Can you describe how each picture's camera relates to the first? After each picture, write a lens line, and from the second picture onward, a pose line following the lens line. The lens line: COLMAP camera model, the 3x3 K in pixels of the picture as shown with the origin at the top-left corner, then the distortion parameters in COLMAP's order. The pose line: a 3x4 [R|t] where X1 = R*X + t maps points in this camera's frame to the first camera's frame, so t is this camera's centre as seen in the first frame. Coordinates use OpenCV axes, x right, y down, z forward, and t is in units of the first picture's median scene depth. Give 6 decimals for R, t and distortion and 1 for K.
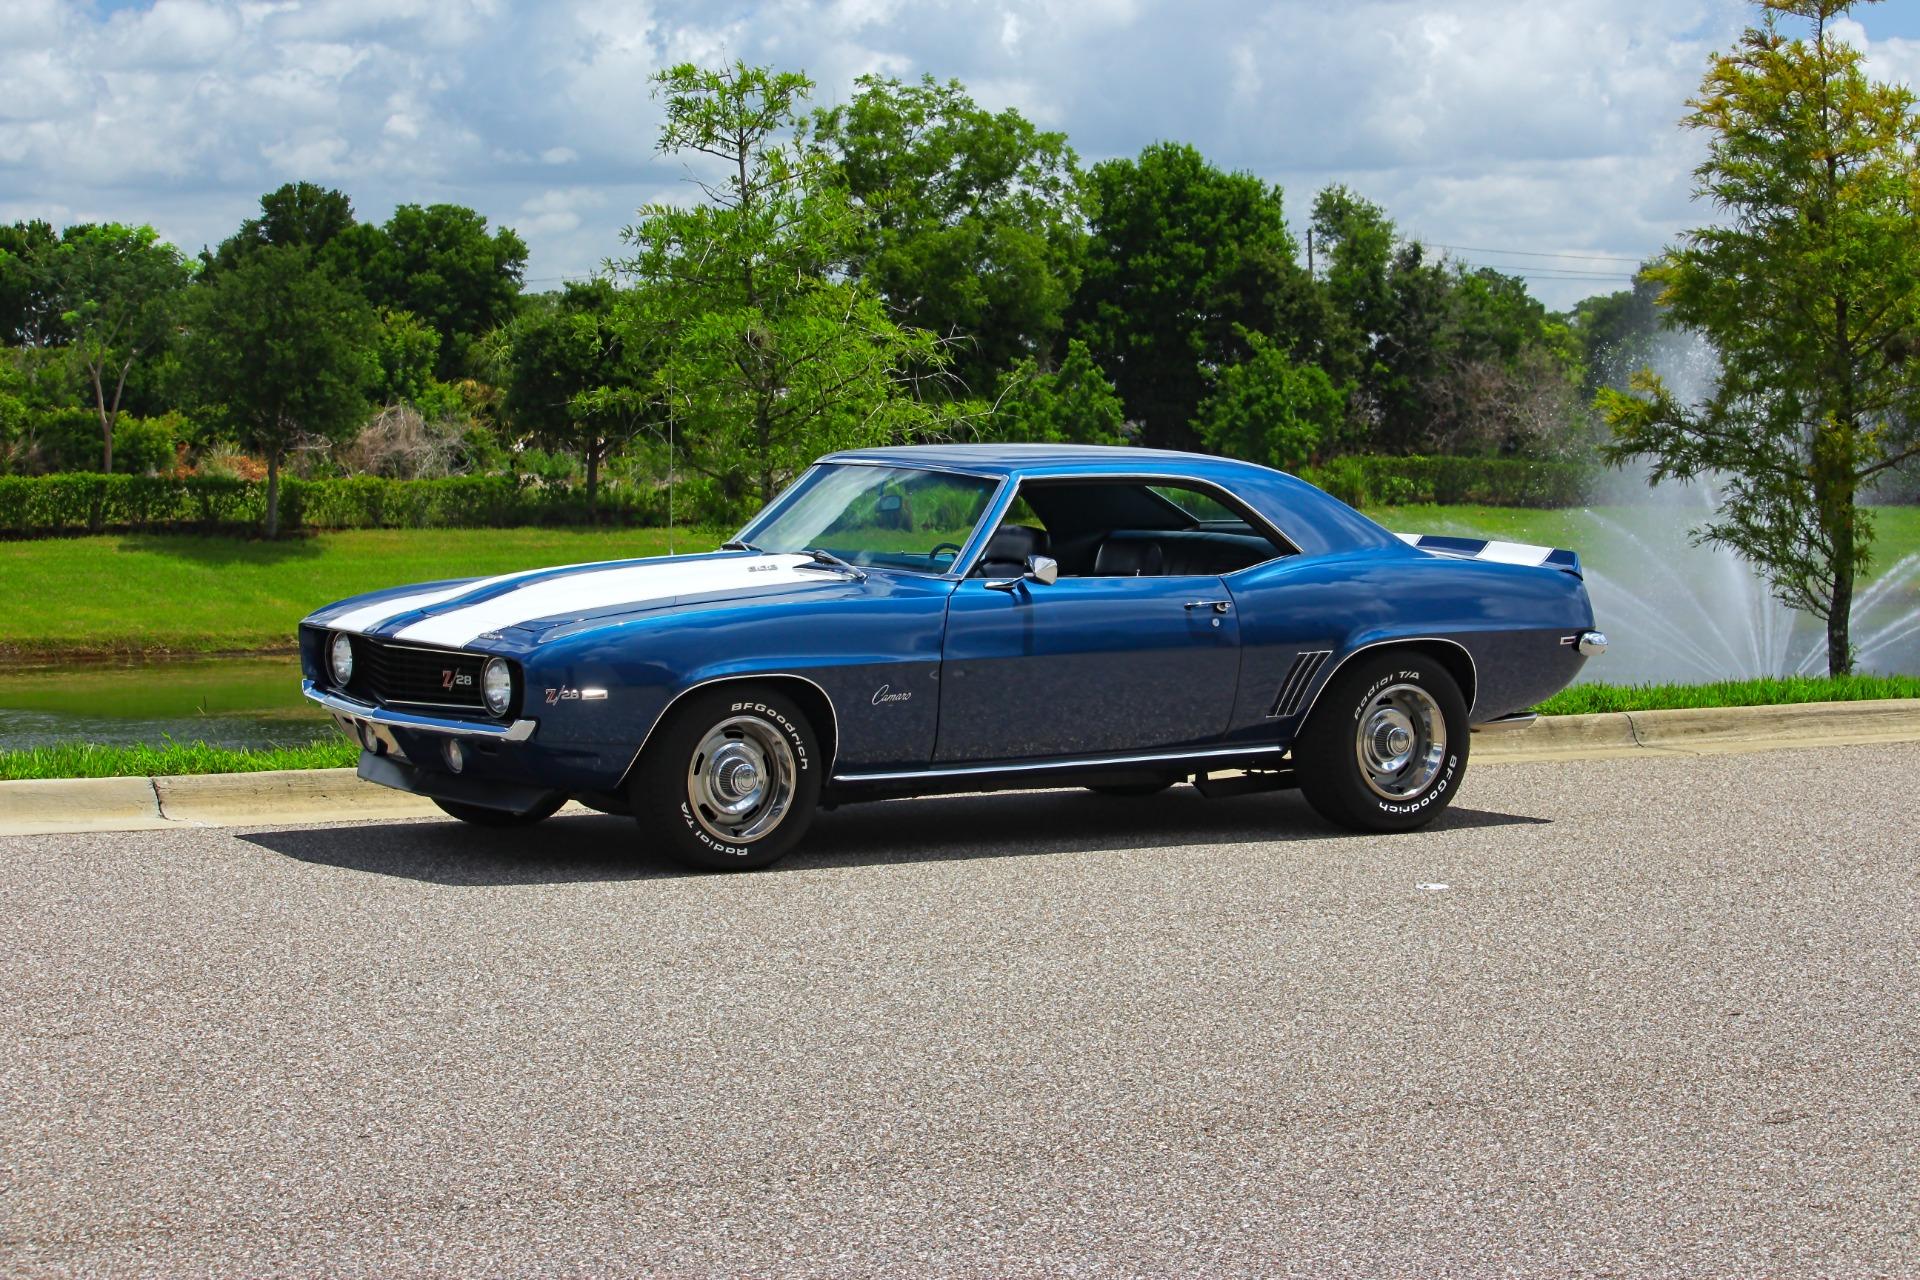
lens RADIAL K [[4974.6, 0, 960.0], [0, 4974.6, 640.0], [0, 0, 1]] dist [-0.375406, -0.306032]
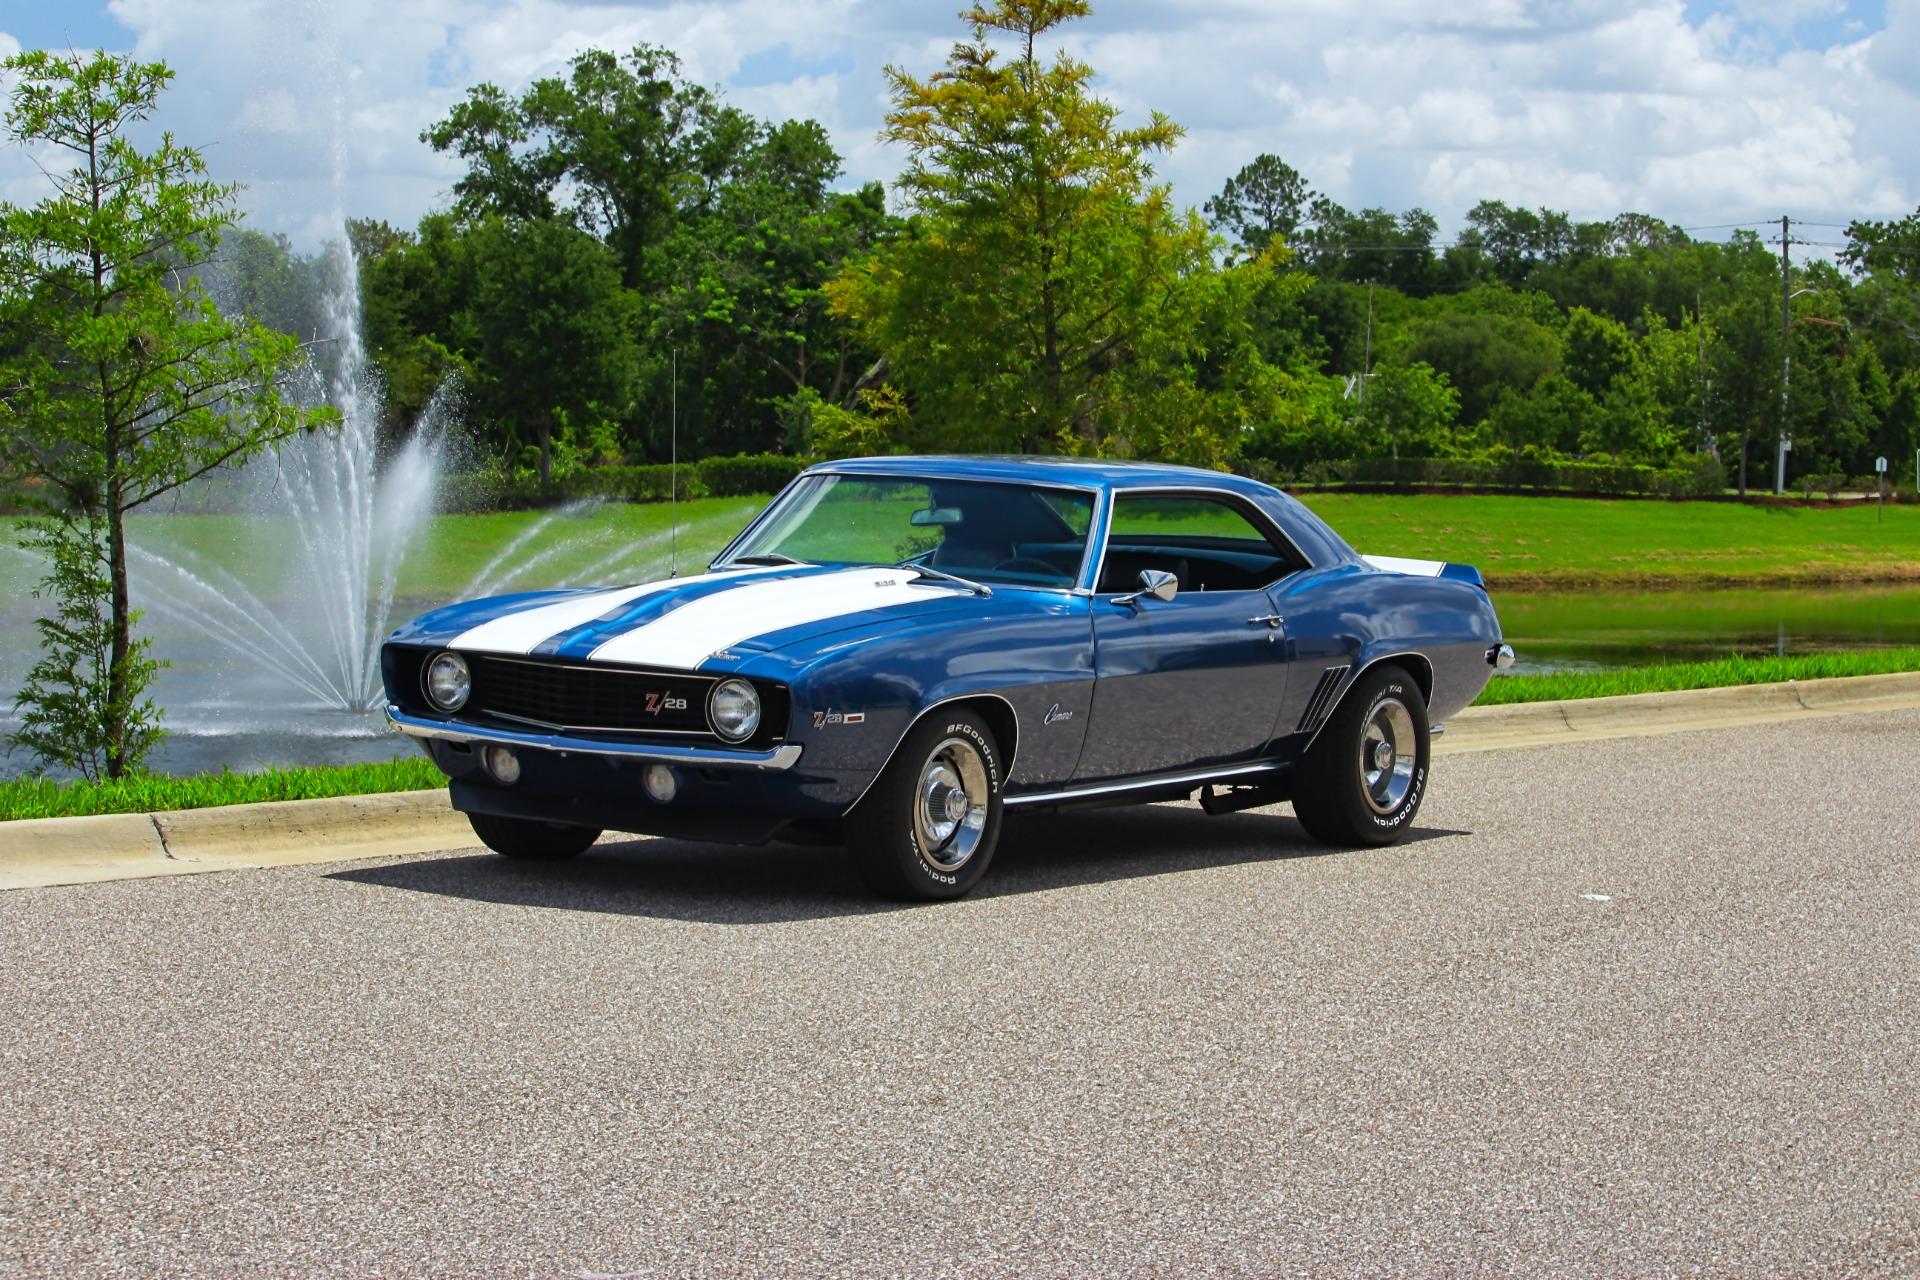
lens RADIAL K [[4974.6, 0, 960.0], [0, 4974.6, 640.0], [0, 0, 1]] dist [-0.375406, -0.306032]
pose [[0.927618, -0.005912, 0.373483, -0.123873], [0.006617, 0.999978, -0.000607, -0.000955], [-0.373472, 0.003035, 0.927637, 0.034541]]
